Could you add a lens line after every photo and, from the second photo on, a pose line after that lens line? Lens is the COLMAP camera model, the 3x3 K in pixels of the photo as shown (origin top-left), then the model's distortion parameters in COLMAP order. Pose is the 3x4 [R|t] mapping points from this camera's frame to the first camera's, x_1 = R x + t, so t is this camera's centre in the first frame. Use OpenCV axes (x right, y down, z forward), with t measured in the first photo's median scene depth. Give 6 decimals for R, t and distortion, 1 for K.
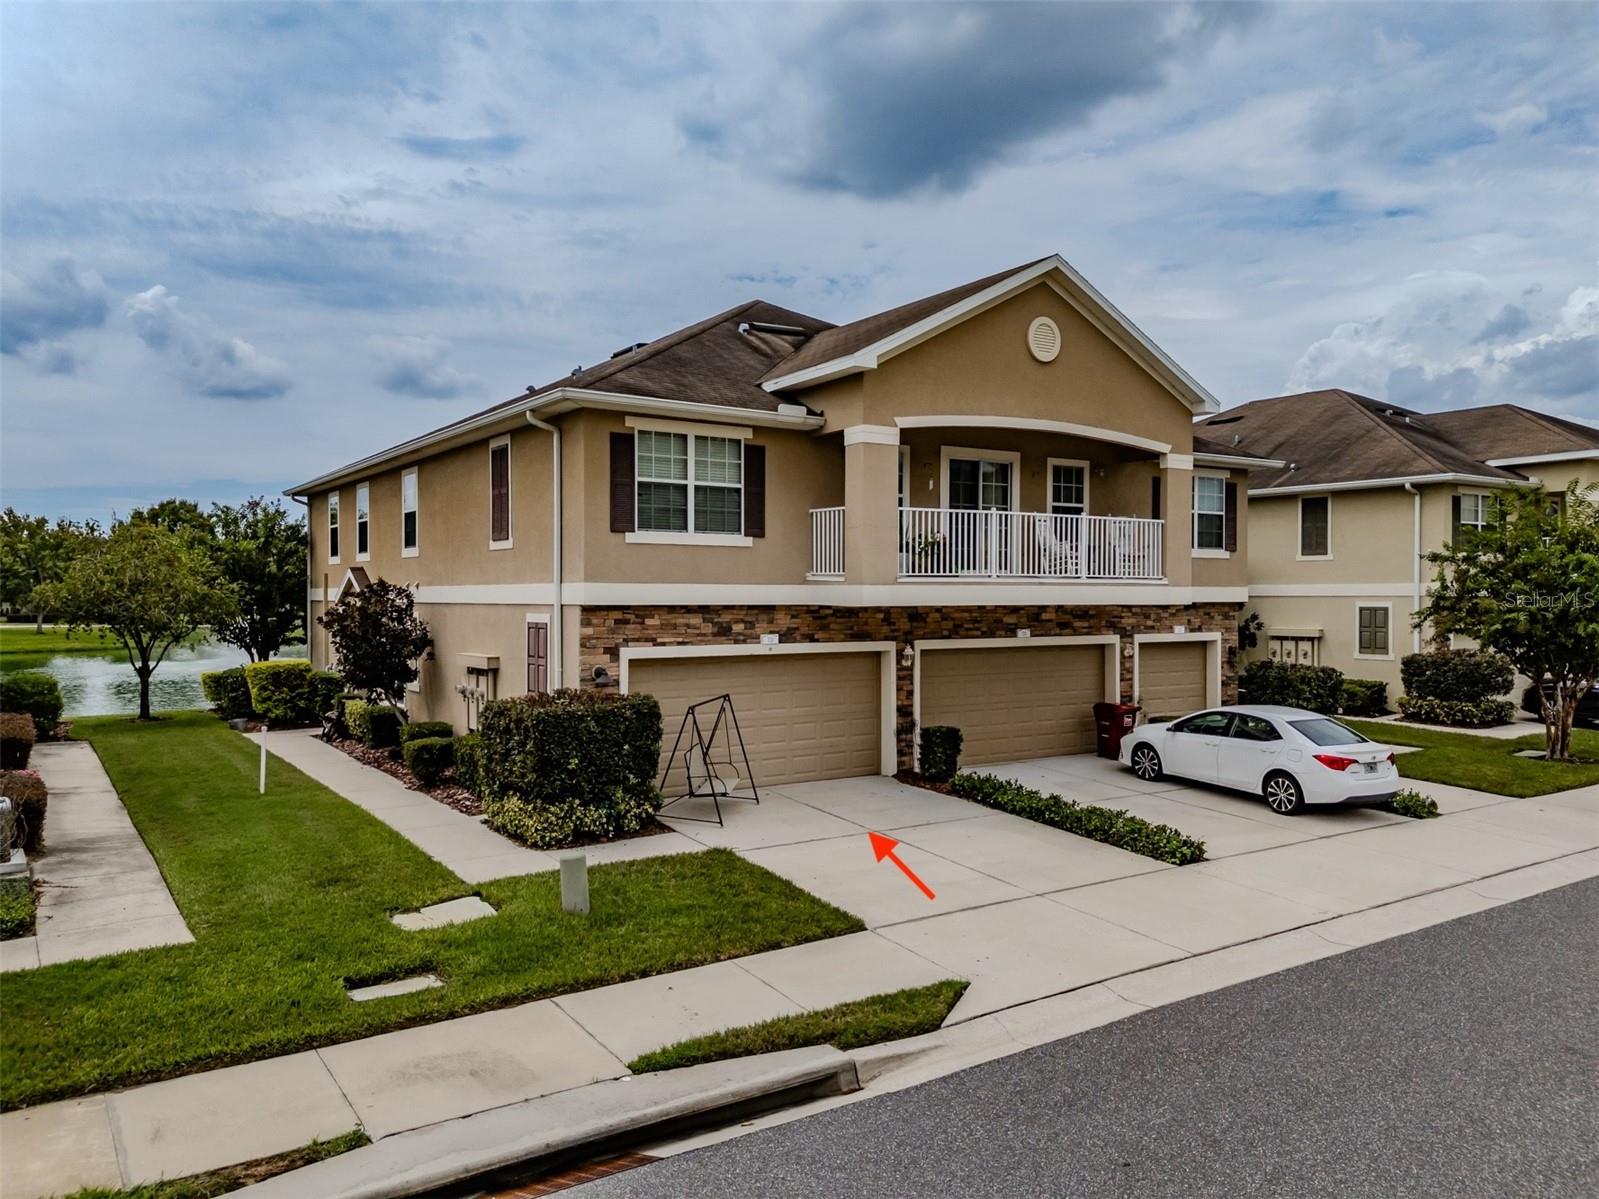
lens RADIAL K [[1171.8, 0, 779.2], [0, 1171.8, 601.6], [0, 0, 1]] dist [0.072664, -0.070548]
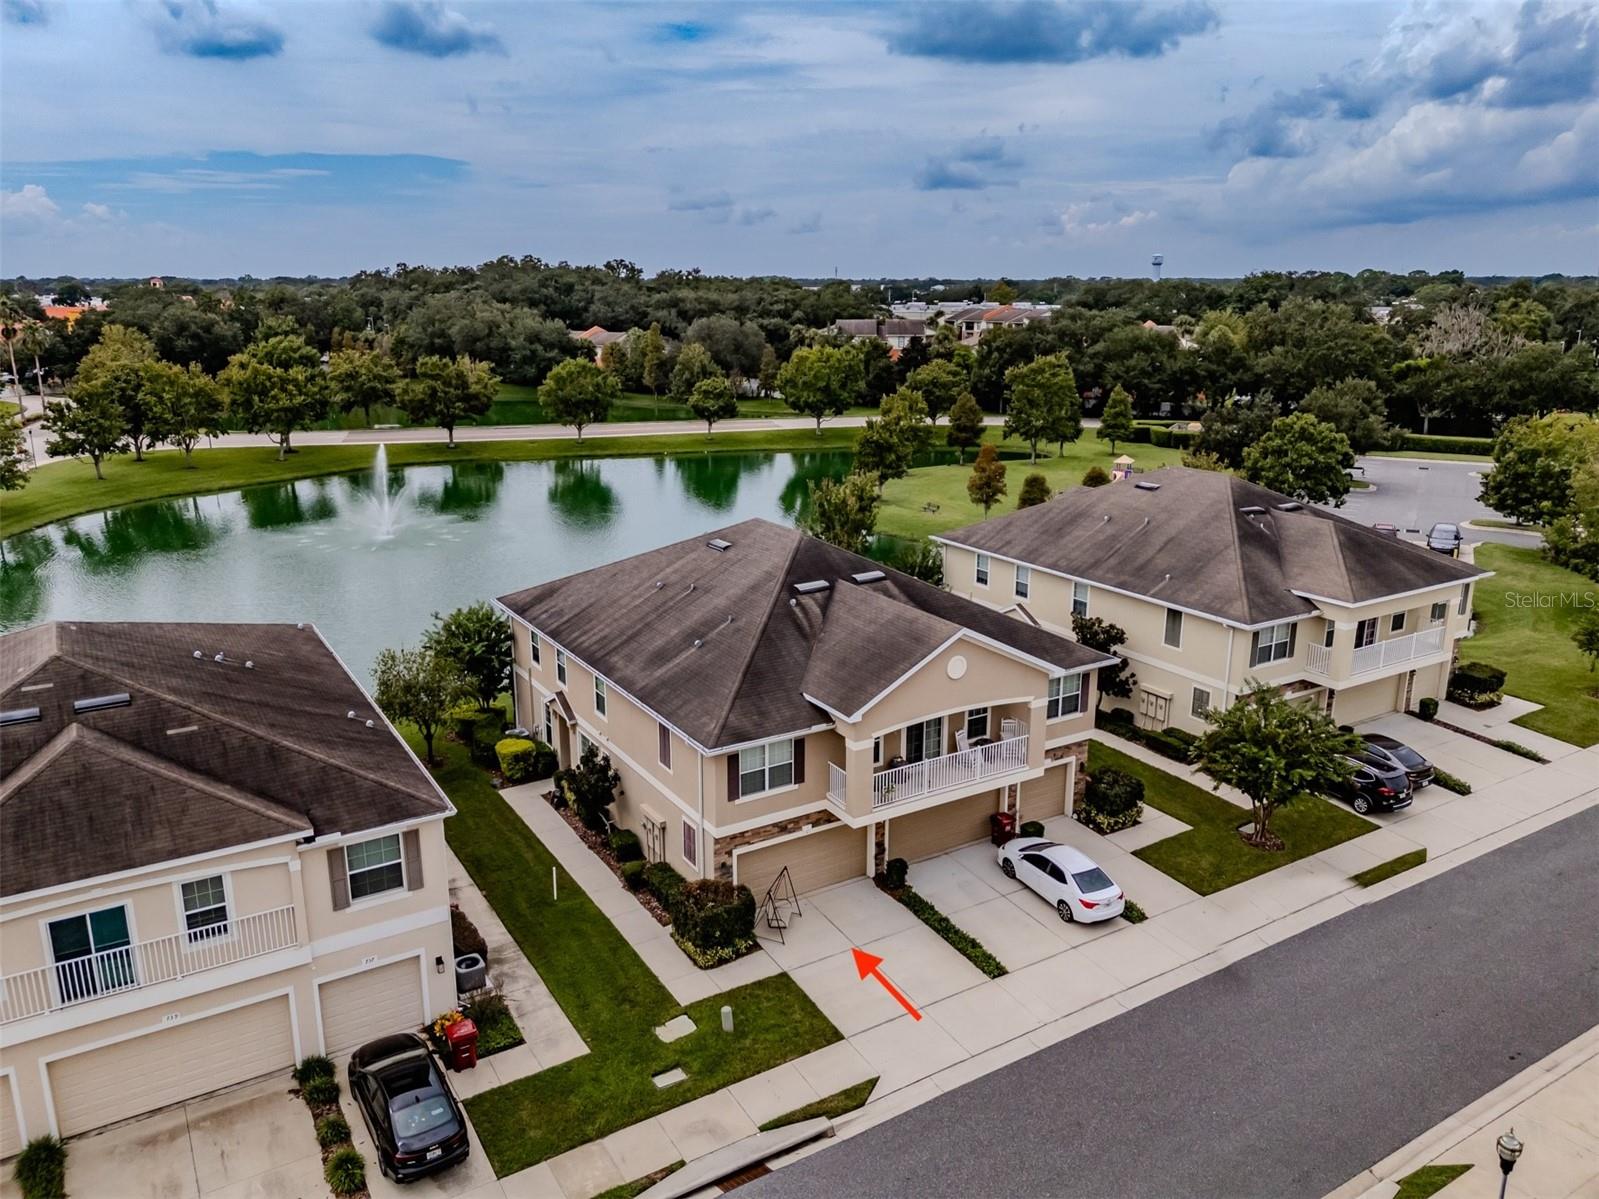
lens RADIAL K [[1171.8, 0, 774.3], [0, 1171.8, 584.4], [0, 0, 1]] dist [0.072664, -0.070548]
pose [[0.999037, 0.002677, -0.043792, 0.021739], [0.008011, 0.970228, 0.242063, -0.842273], [0.043136, -0.242180, 0.969272, -0.800370]]
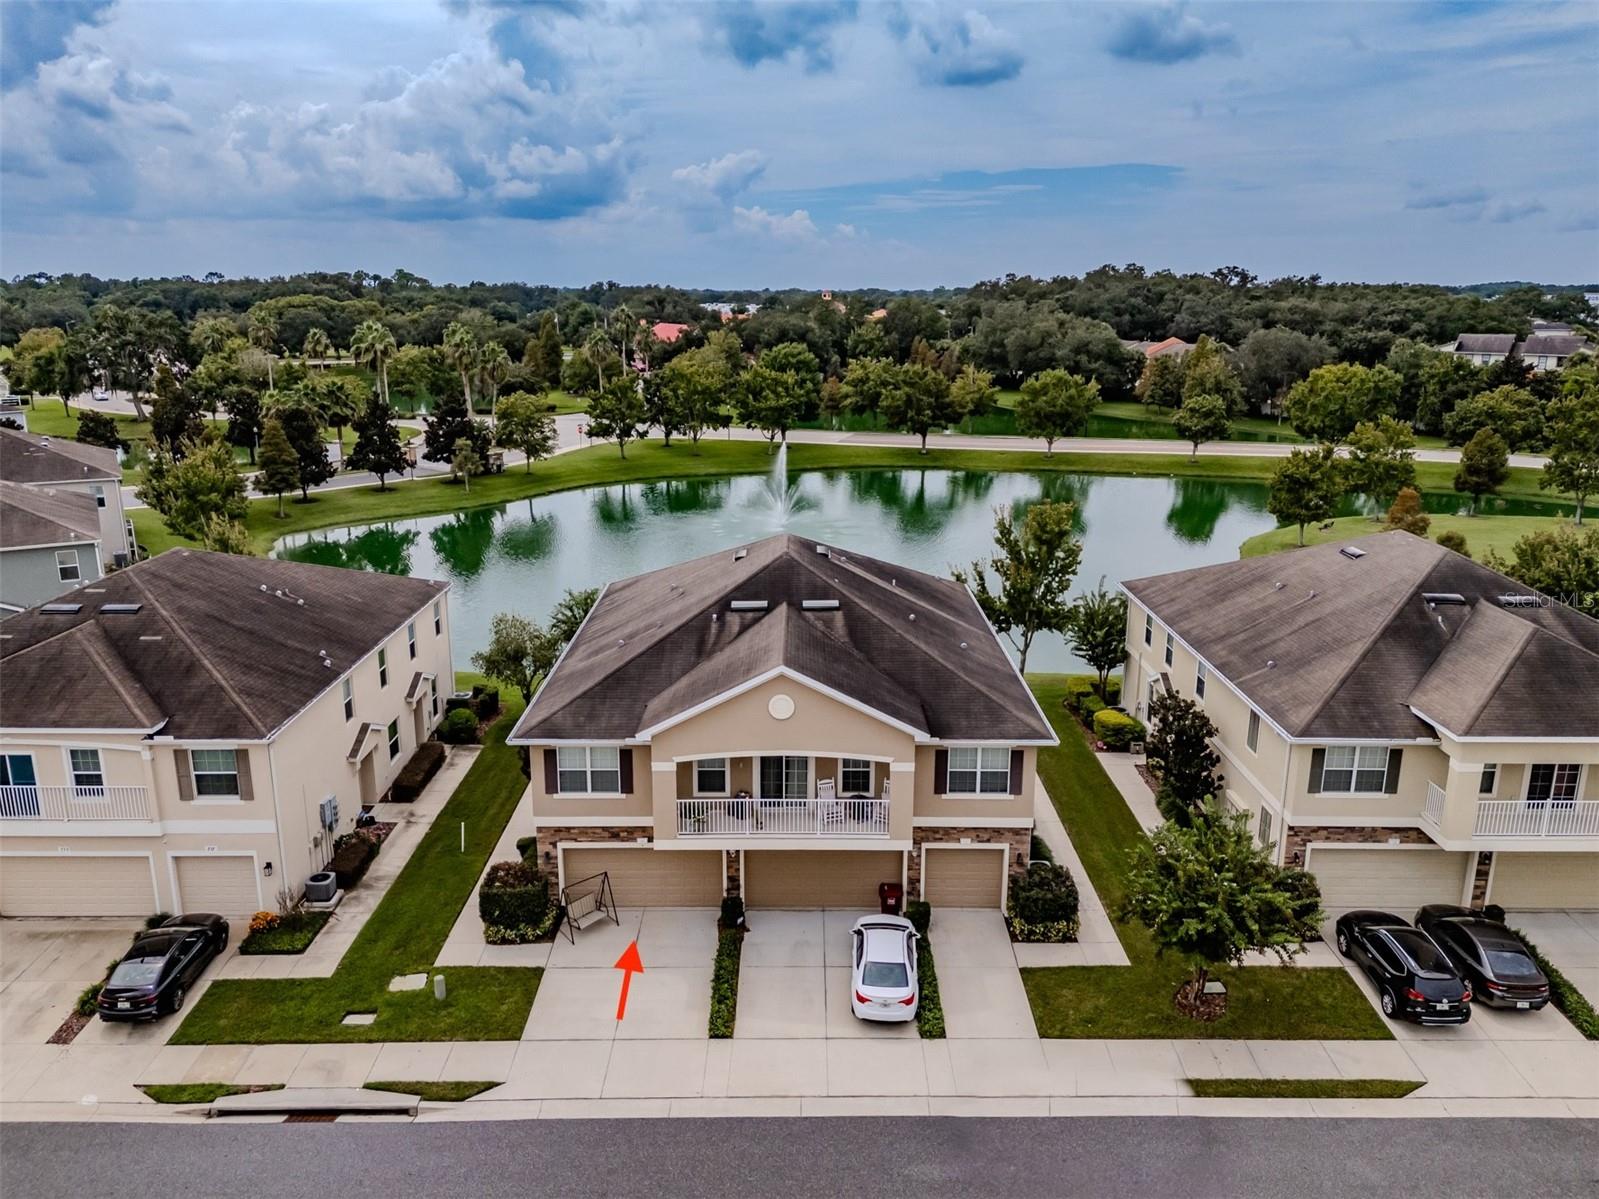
lens RADIAL K [[1171.8, 0, 769.2], [0, 1171.8, 599.6], [0, 0, 1]] dist [0.072664, -0.070548]
pose [[0.829456, 0.135020, -0.542008, 1.177856], [0.001242, 0.969897, 0.243512, -0.835442], [0.558571, -0.202655, 0.804319, -0.363654]]
